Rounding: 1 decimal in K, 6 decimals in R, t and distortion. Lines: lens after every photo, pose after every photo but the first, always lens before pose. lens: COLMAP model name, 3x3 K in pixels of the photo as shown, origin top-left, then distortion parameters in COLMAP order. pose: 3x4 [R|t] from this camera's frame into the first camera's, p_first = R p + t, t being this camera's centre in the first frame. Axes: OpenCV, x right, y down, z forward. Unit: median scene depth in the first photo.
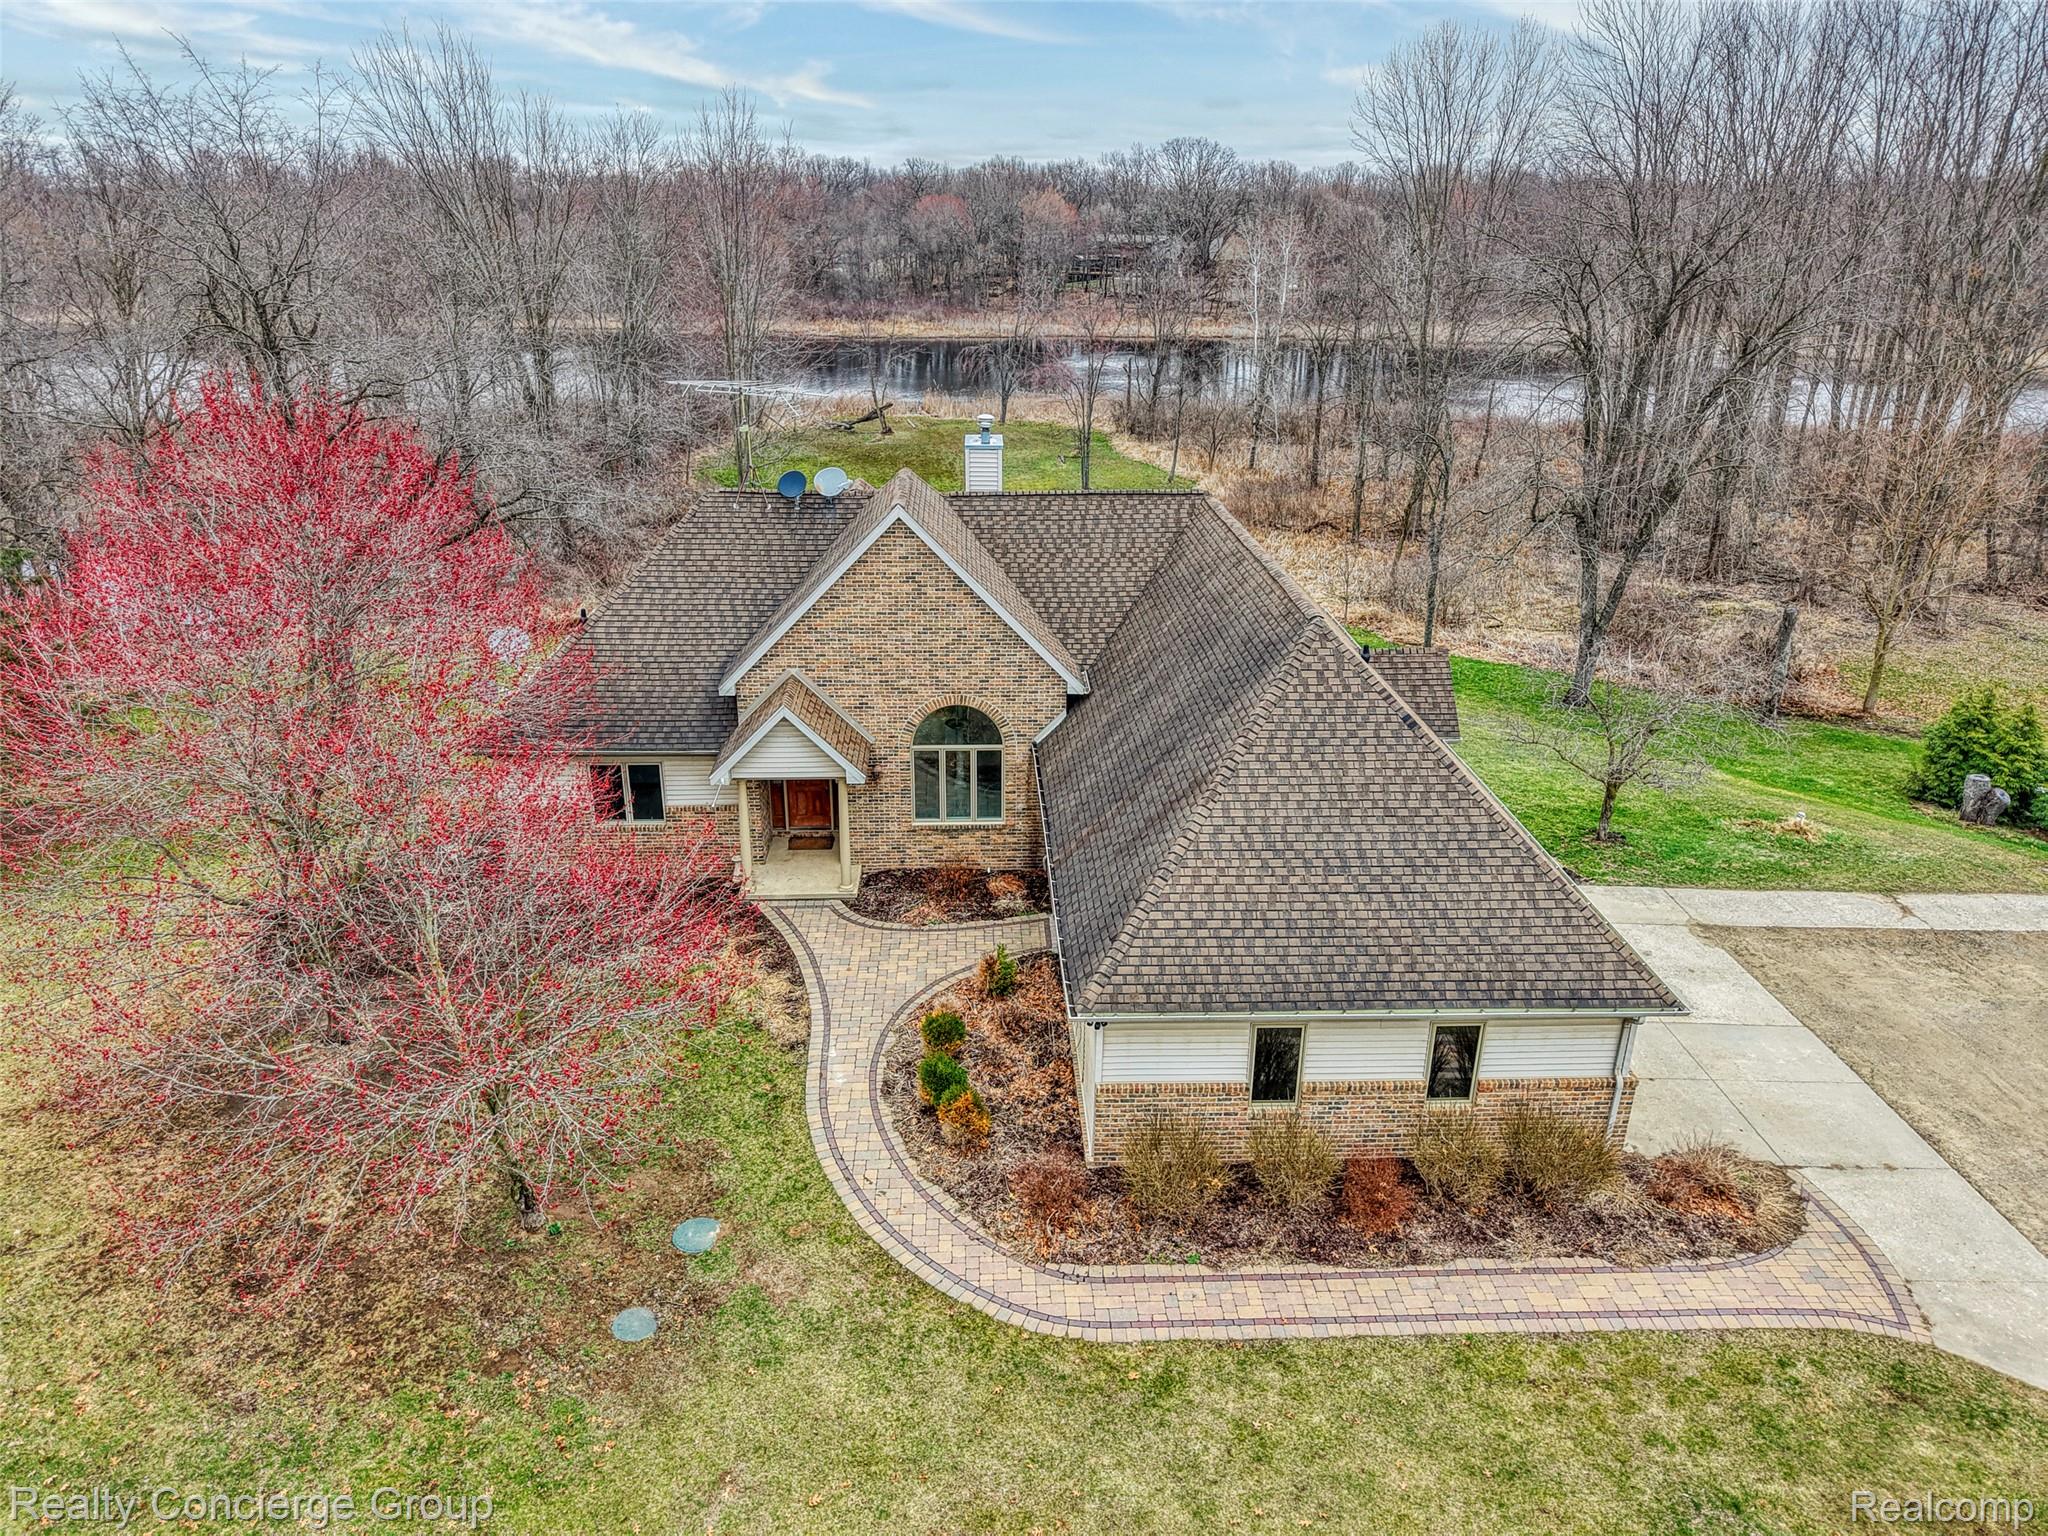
lens RADIAL K [[1369.3, 0, 1025.3], [0, 1369.3, 763.9], [0, 0, 1]] dist [0.030183, -0.023003]
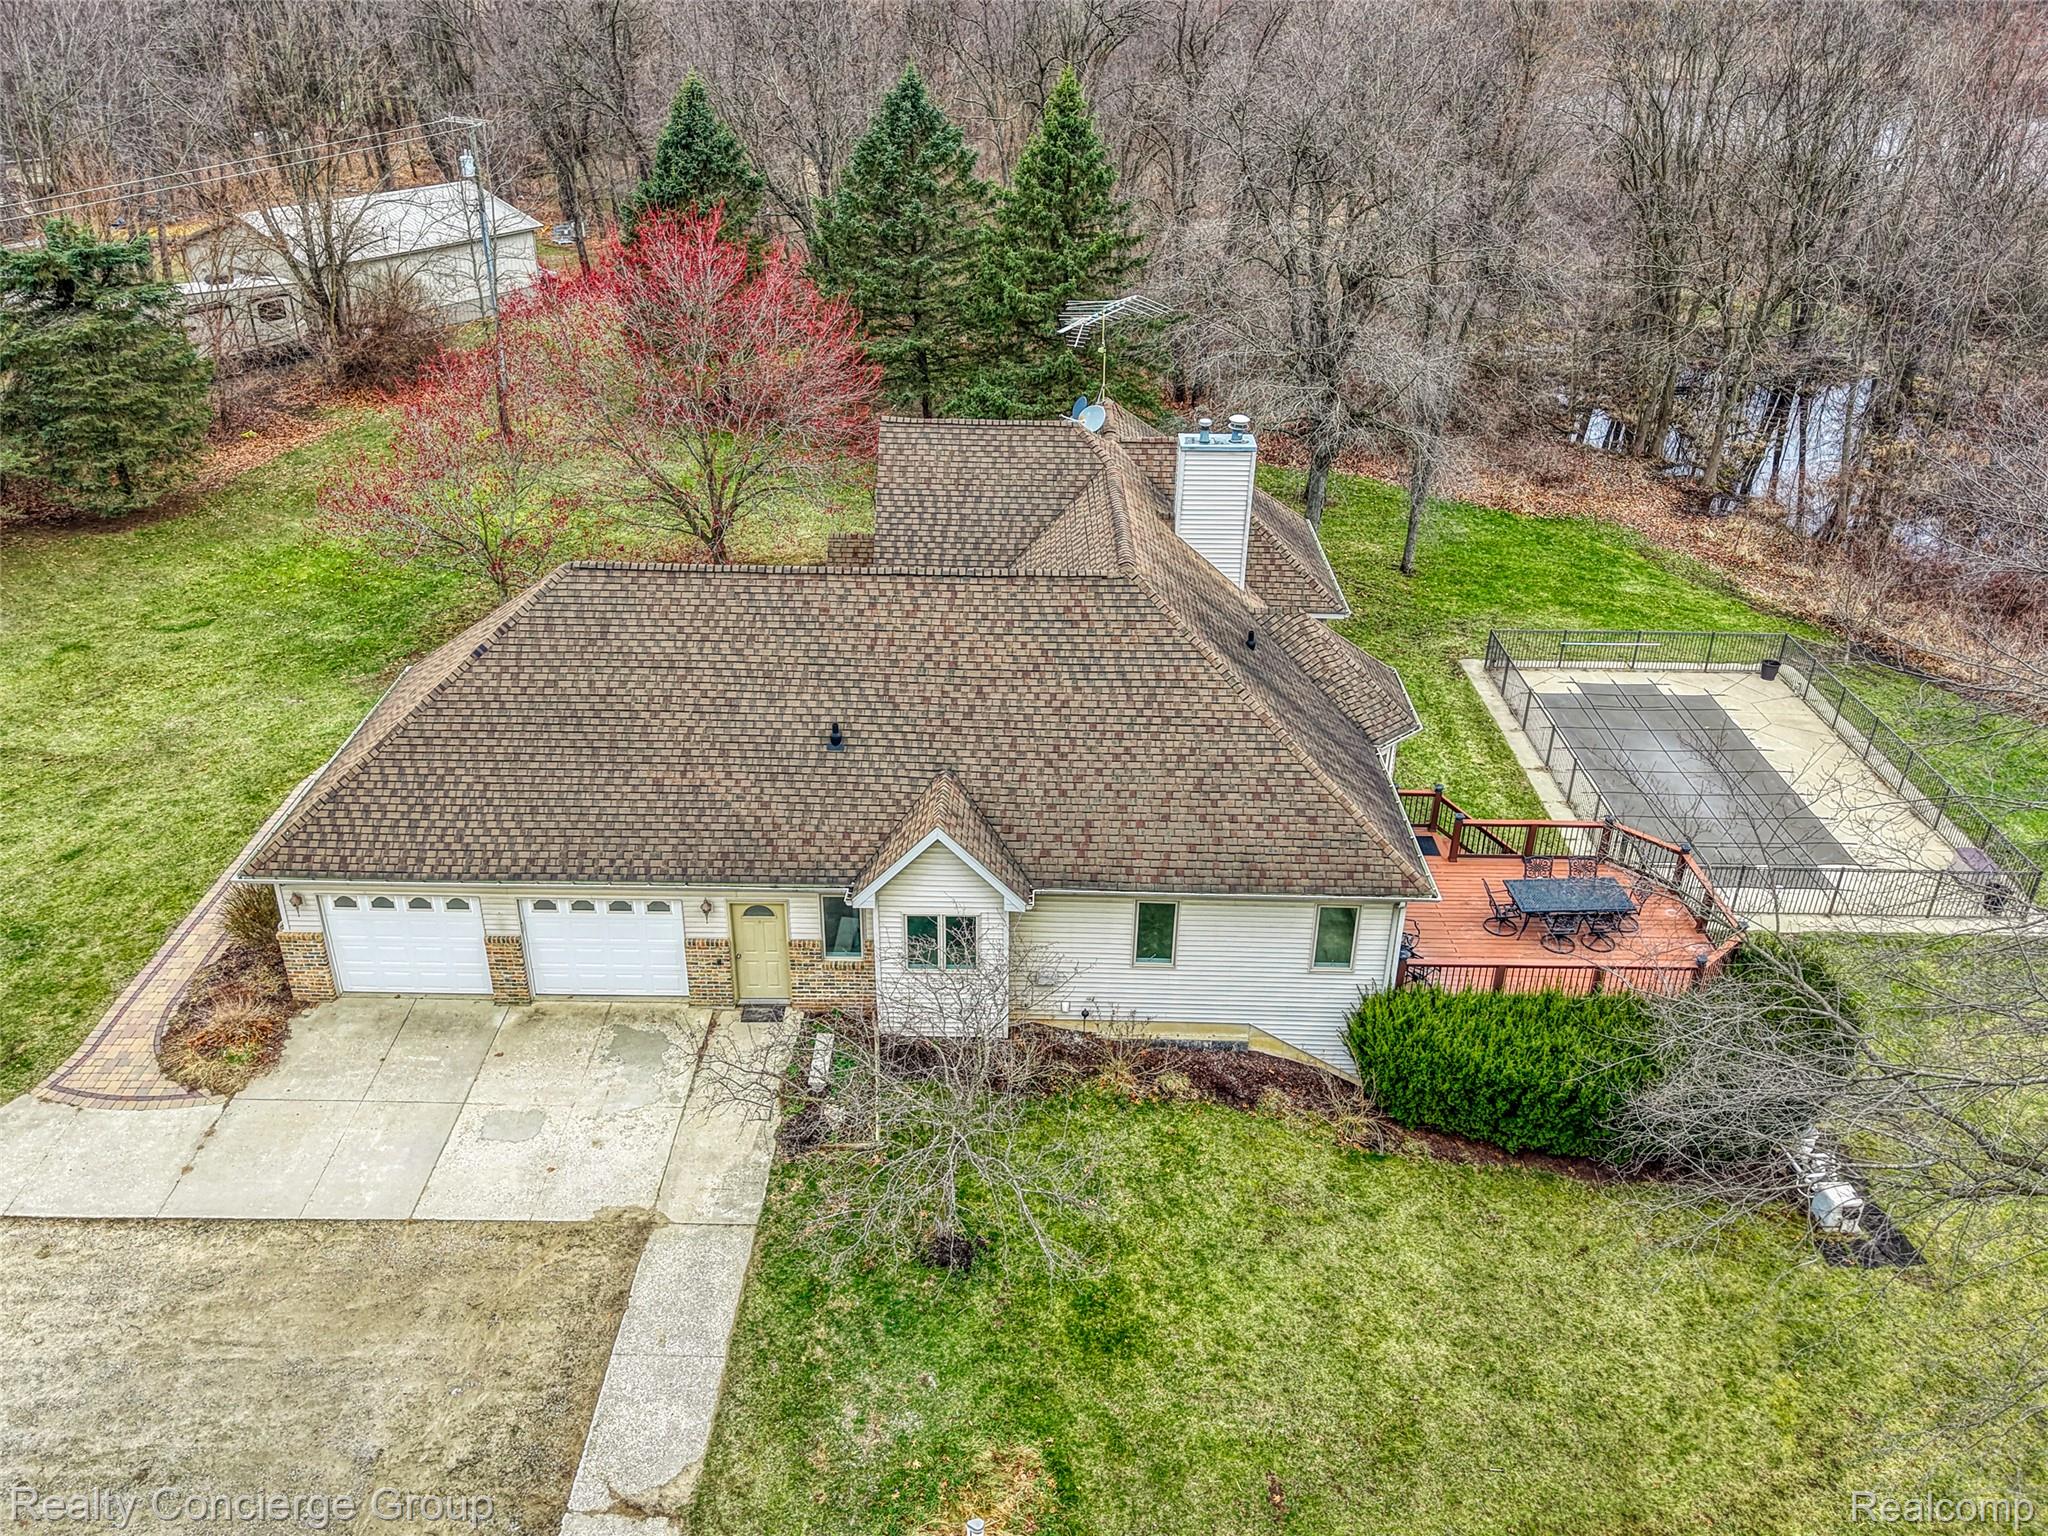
lens RADIAL K [[1568.2, 0, 1004.4], [0, 1568.2, 763.7], [0, 0, 1]] dist [0.009455, -0.001242]
pose [[-0.060795, 0.463455, -0.884033, 1.566151], [-0.385041, 0.806232, 0.449147, -0.765927], [0.920895, 0.367694, 0.129434, 1.358628]]
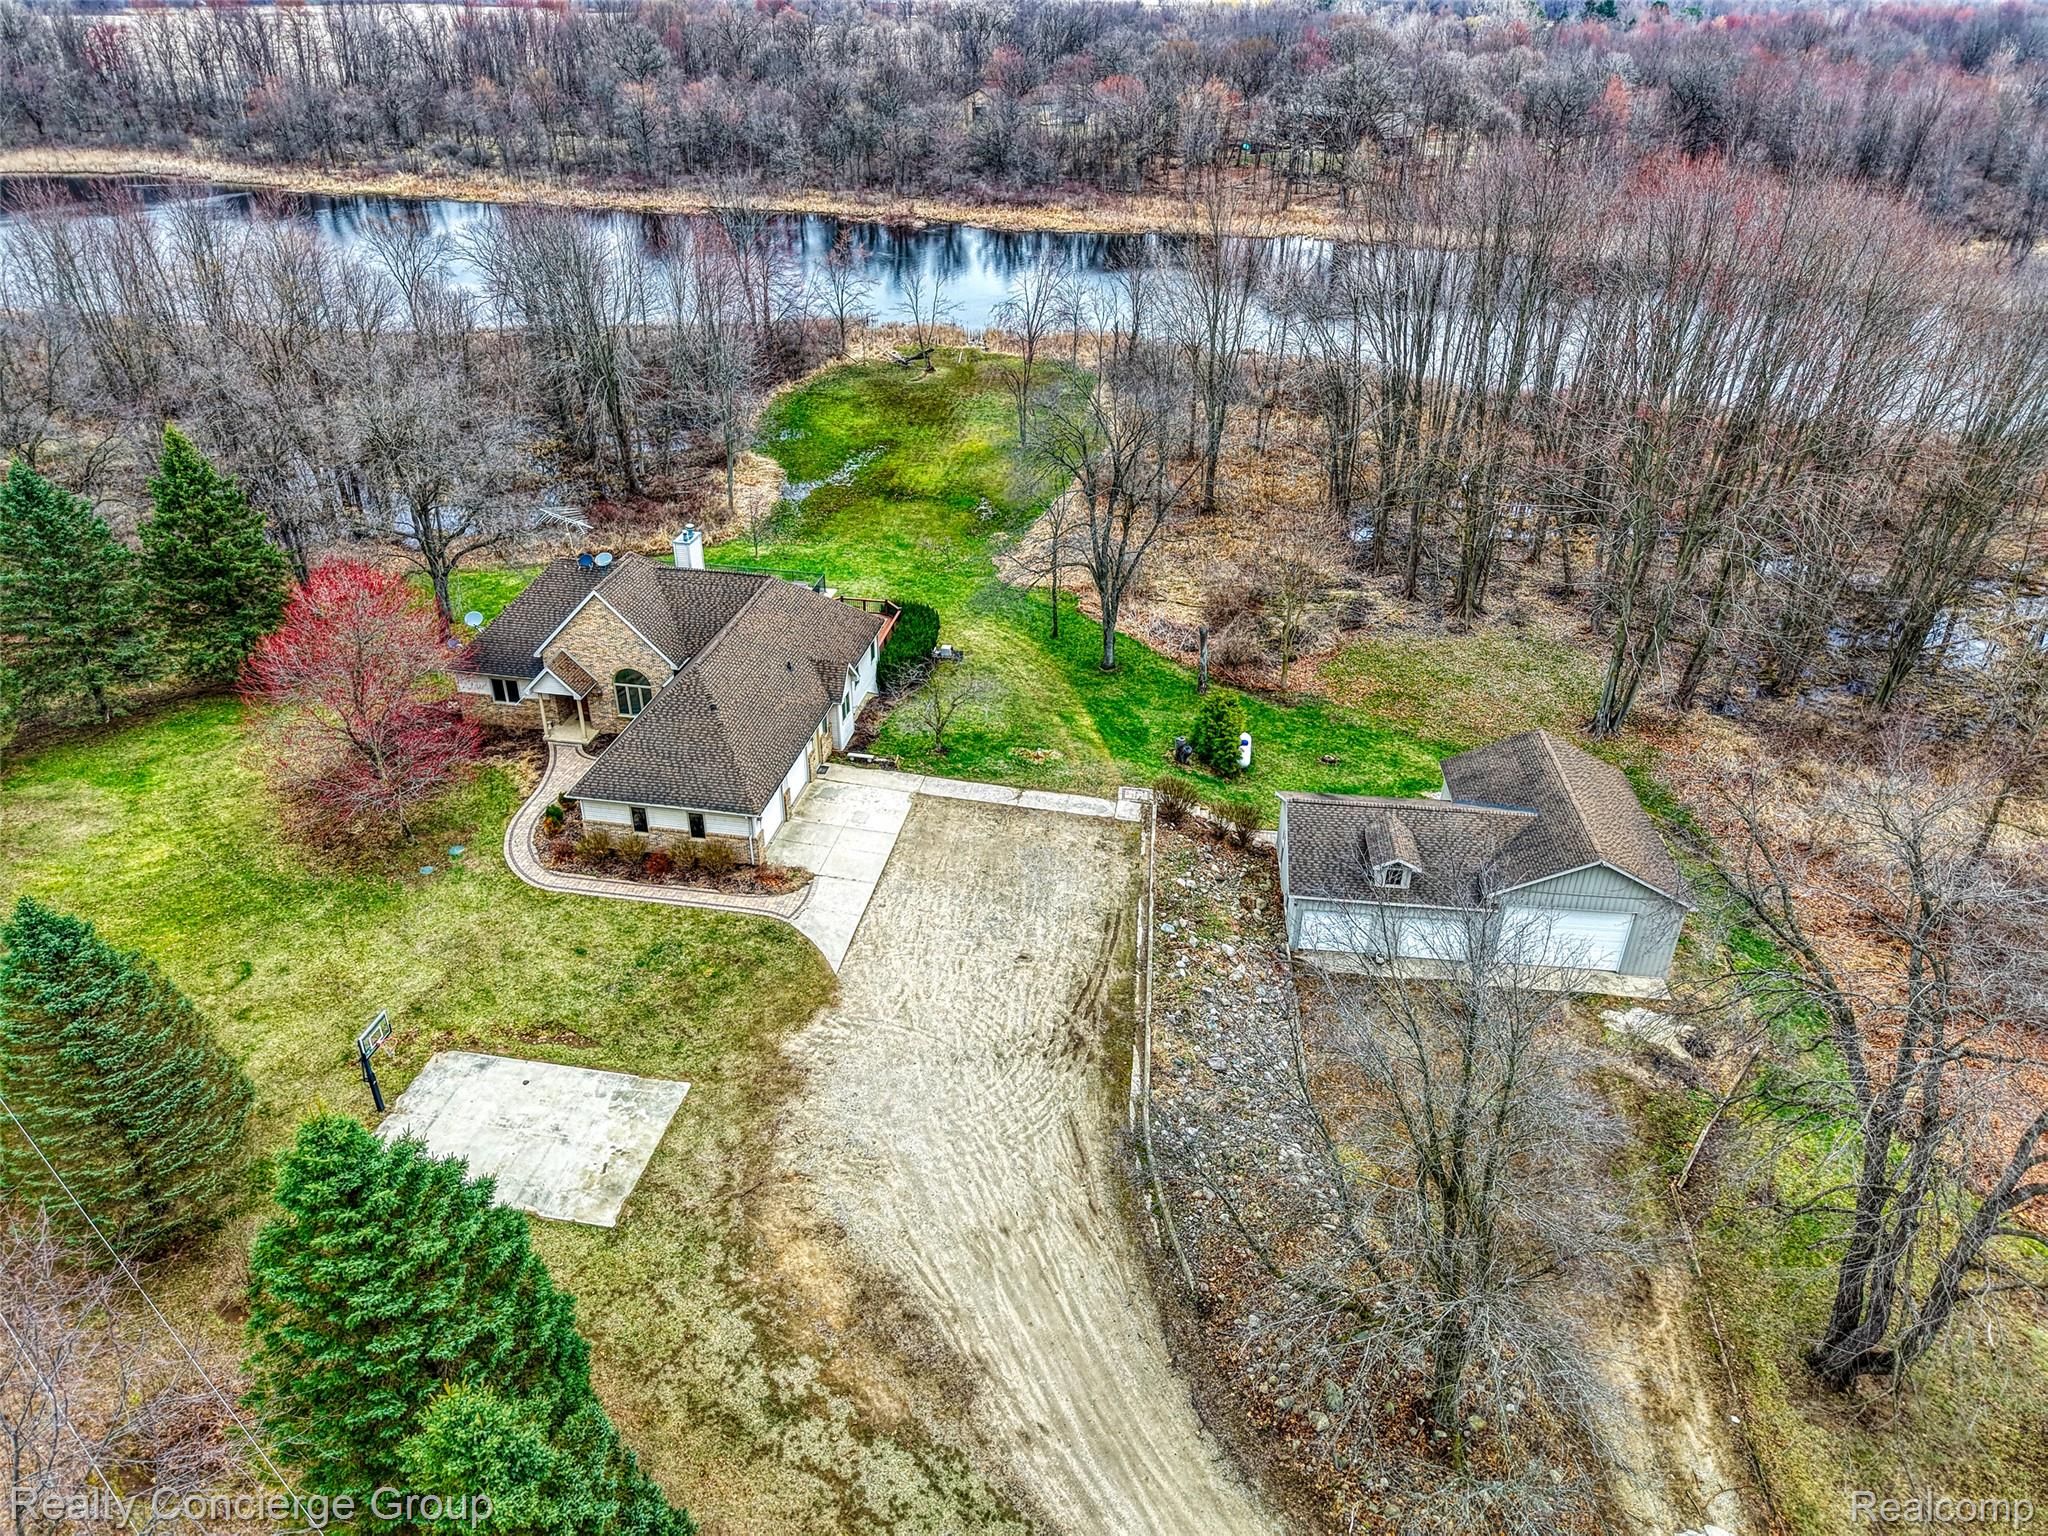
lens RADIAL K [[1369.3, 0, 1038.6], [0, 1369.3, 781.8], [0, 0, 1]] dist [0.030183, -0.023003]
pose [[0.978522, 0.109586, -0.174601, 1.529669], [-0.082235, 0.984194, 0.156846, -0.398173], [0.189029, -0.139119, 0.972067, -1.714121]]
